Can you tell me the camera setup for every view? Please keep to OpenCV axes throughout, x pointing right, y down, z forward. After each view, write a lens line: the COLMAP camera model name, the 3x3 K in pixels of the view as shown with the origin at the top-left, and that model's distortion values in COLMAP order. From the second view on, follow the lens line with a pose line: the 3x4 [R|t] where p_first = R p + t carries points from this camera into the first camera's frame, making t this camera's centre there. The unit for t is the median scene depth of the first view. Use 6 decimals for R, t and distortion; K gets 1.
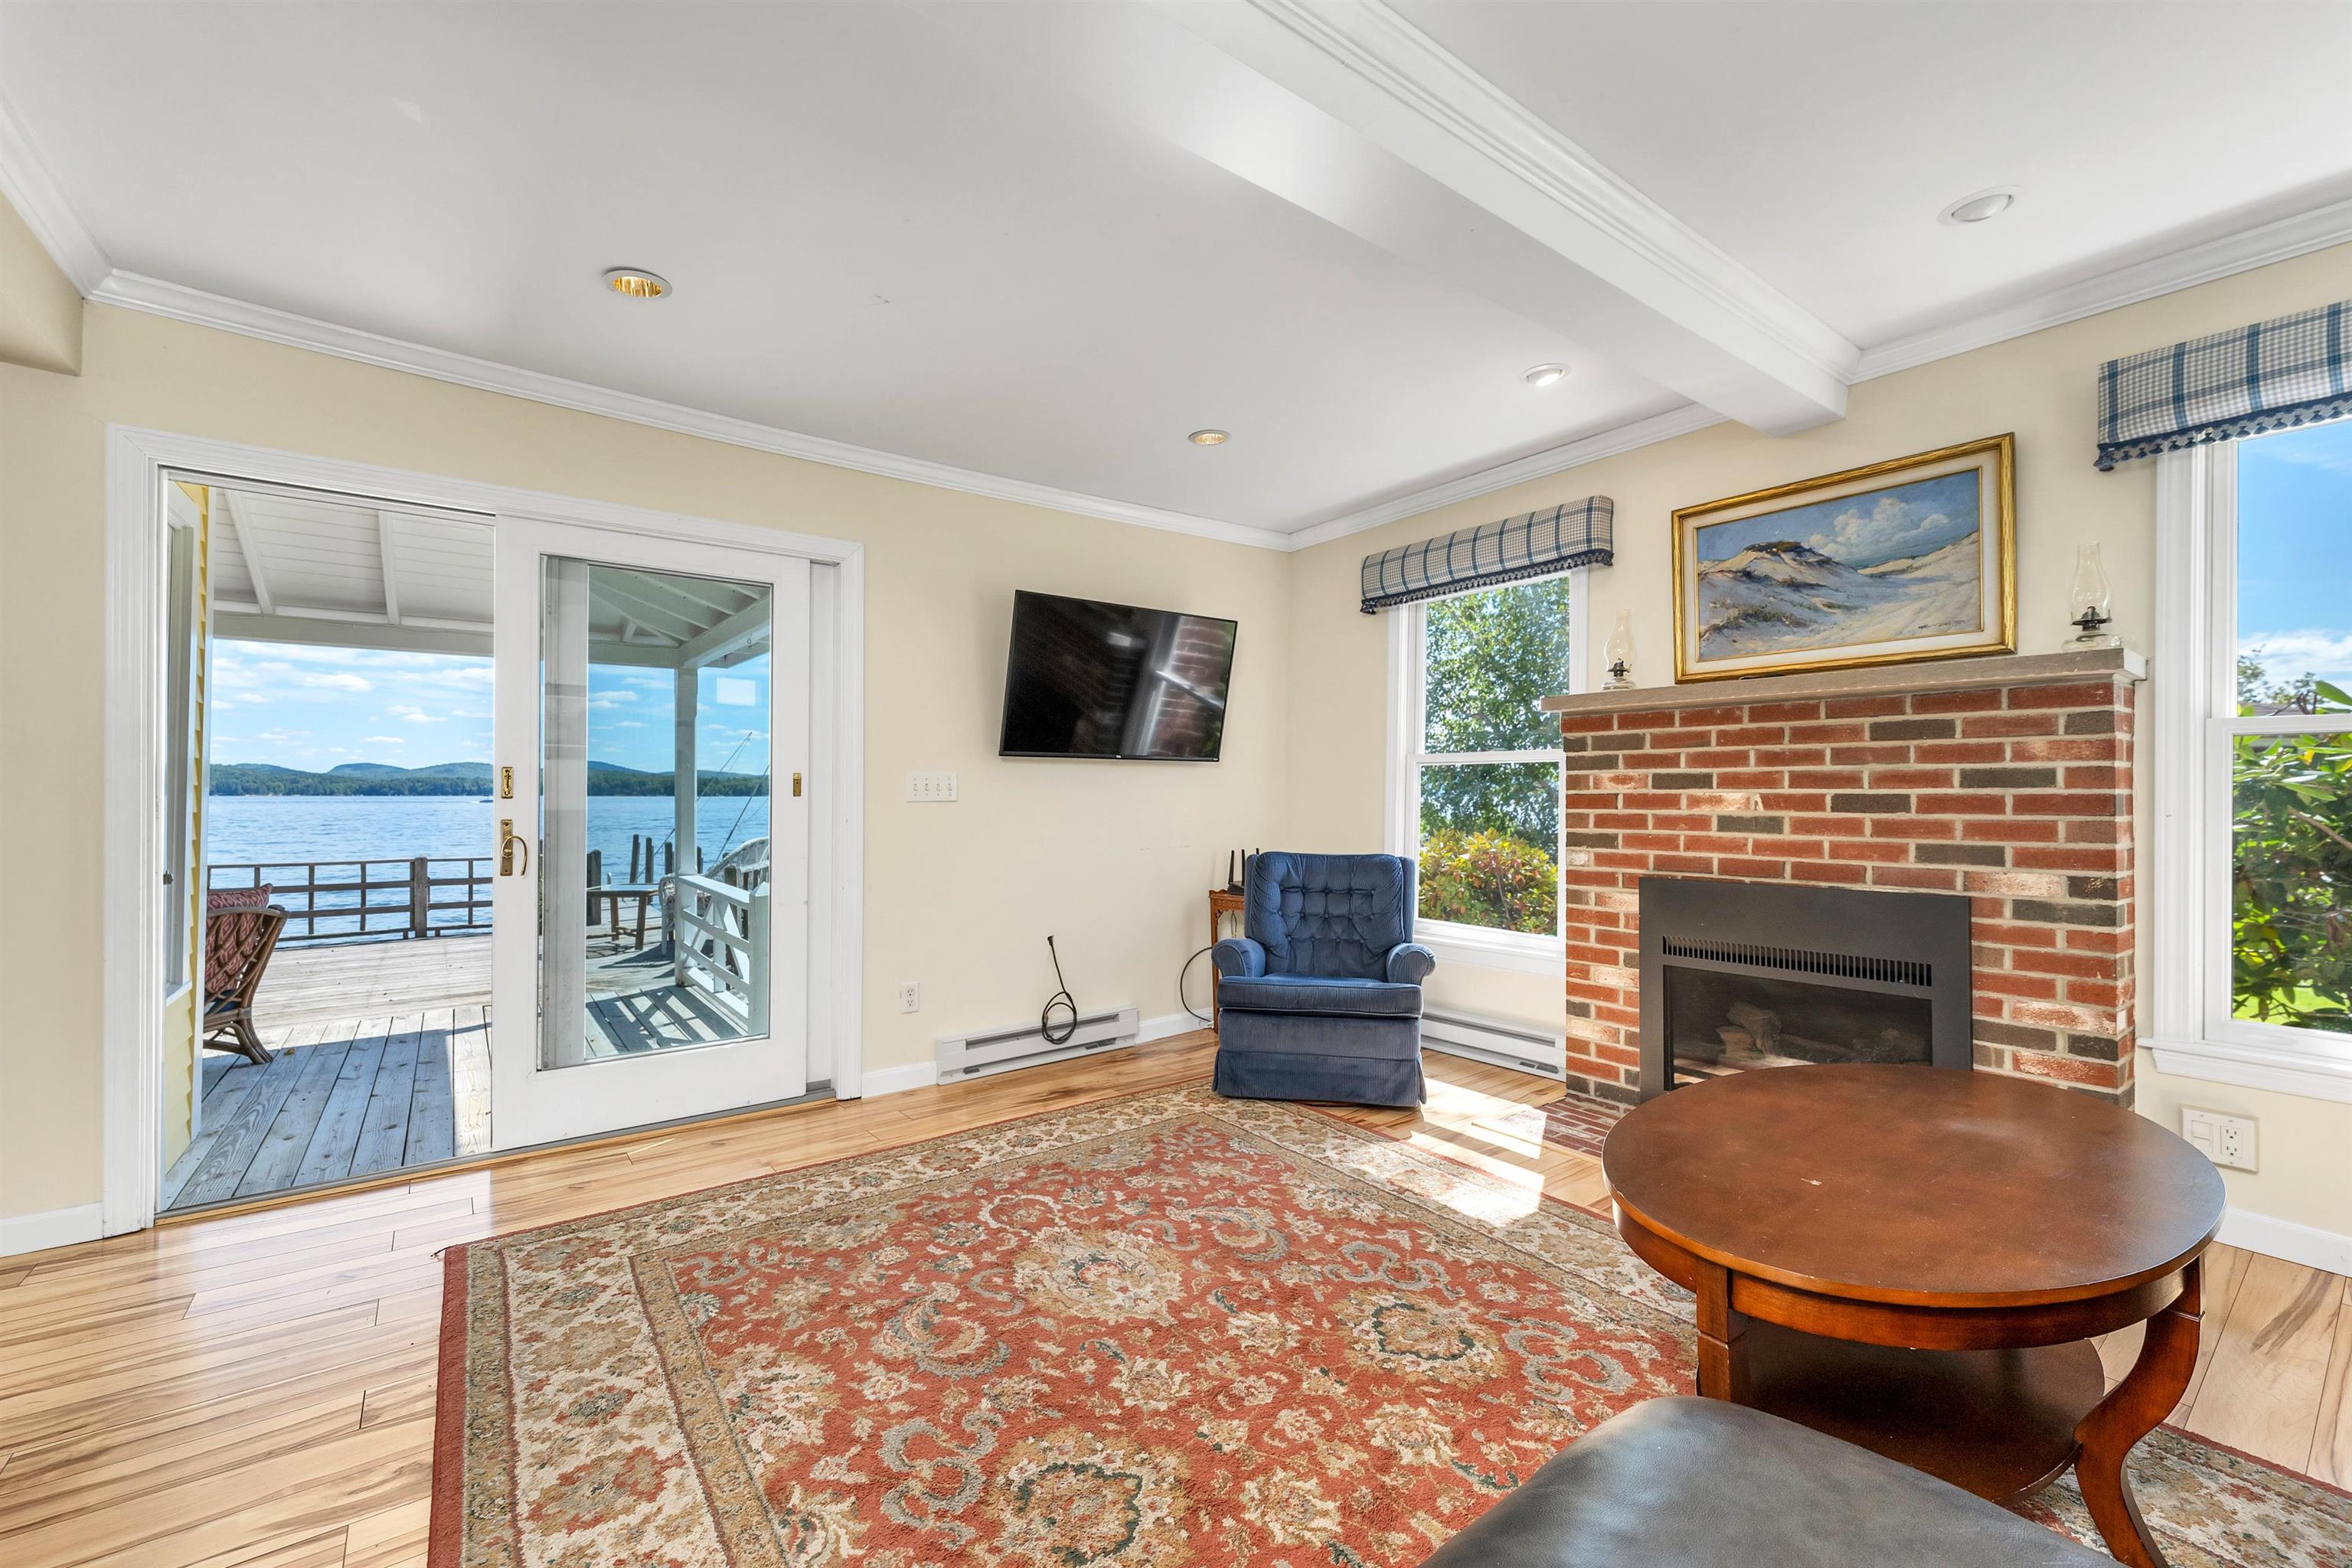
lens RADIAL K [[961.7, 0, 1180.4], [0, 961.7, 792.3], [0, 0, 1]] dist [-0.002099, 0.000470]
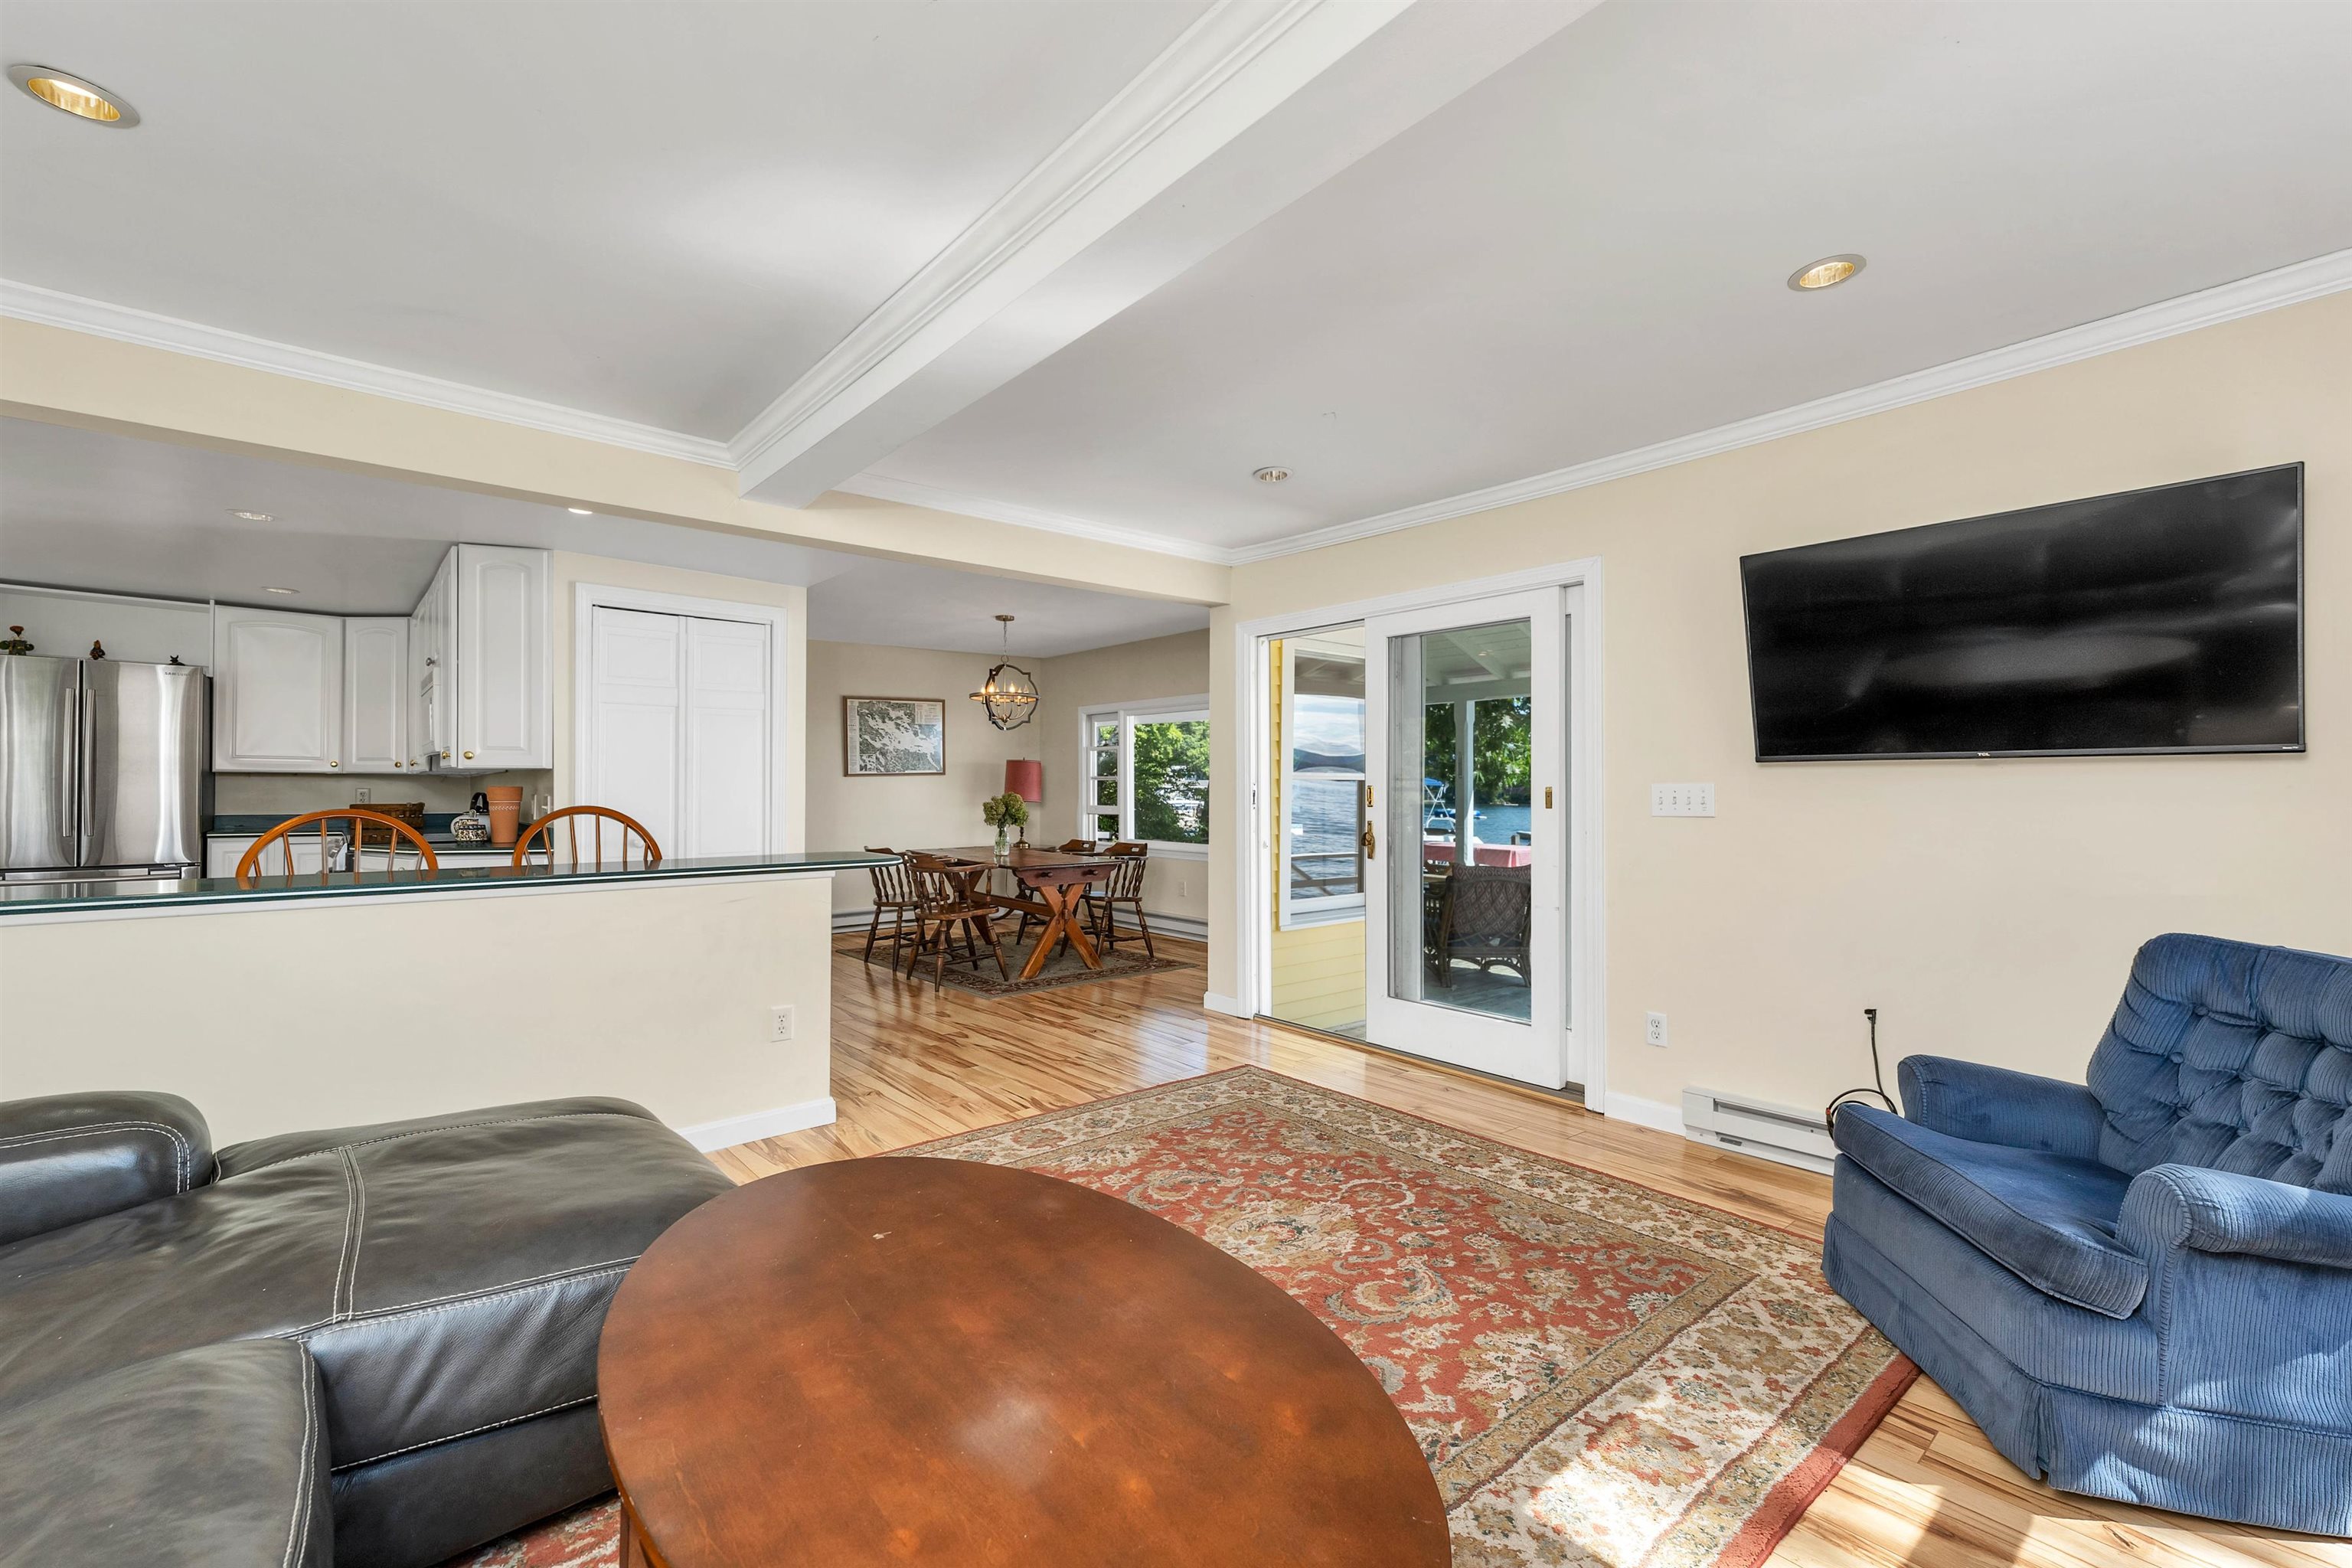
lens RADIAL K [[1008.1, 0, 1177.6], [0, 1008.1, 784.7], [0, 0, 1]] dist [0.010703, 0.000194]
pose [[0.039944, -0.008337, -0.999167, 0.815482], [-0.003595, 0.999958, -0.008487, -0.012737], [0.999195, 0.003931, 0.039913, 0.613526]]
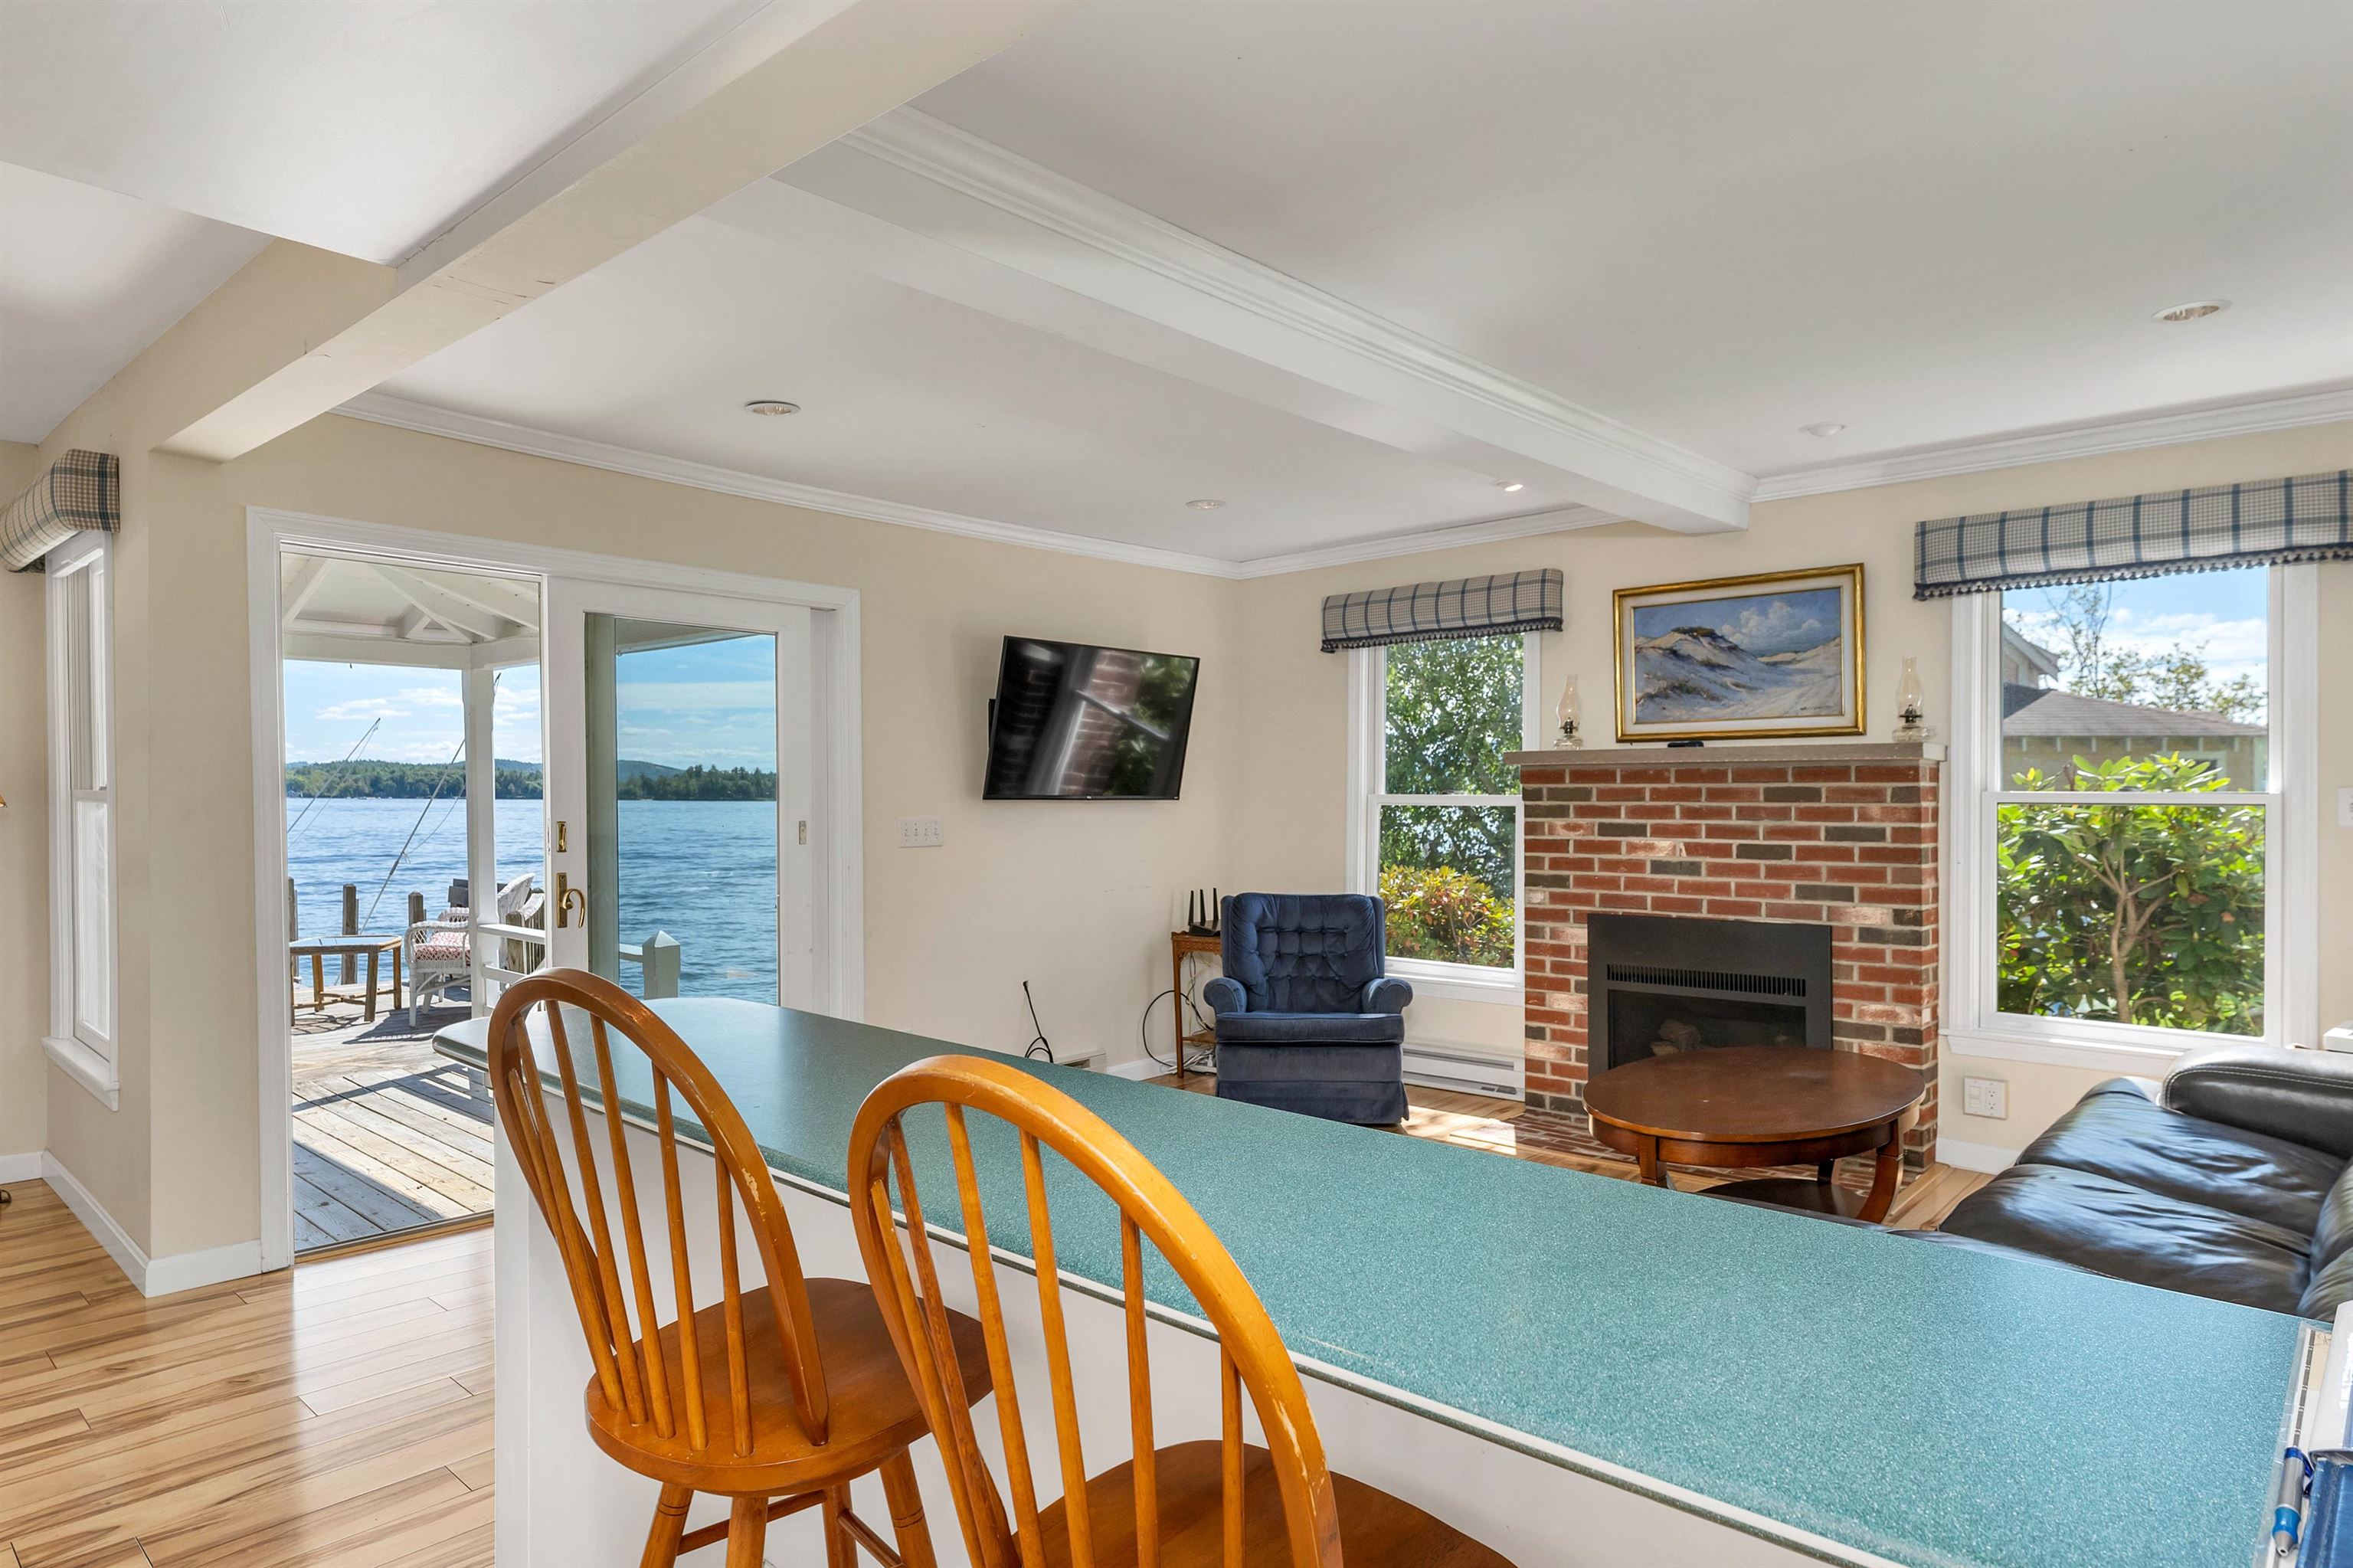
lens RADIAL K [[1362.1, 0, 1176.7], [0, 1362.1, 782.6], [0, 0, 1]] dist [-0.008674, -0.002031]
pose [[0.984829, 0.002000, 0.173516, -0.305339], [-0.000489, 0.999962, -0.008751, -0.056702], [-0.173527, 0.008533, 0.984792, -0.546543]]
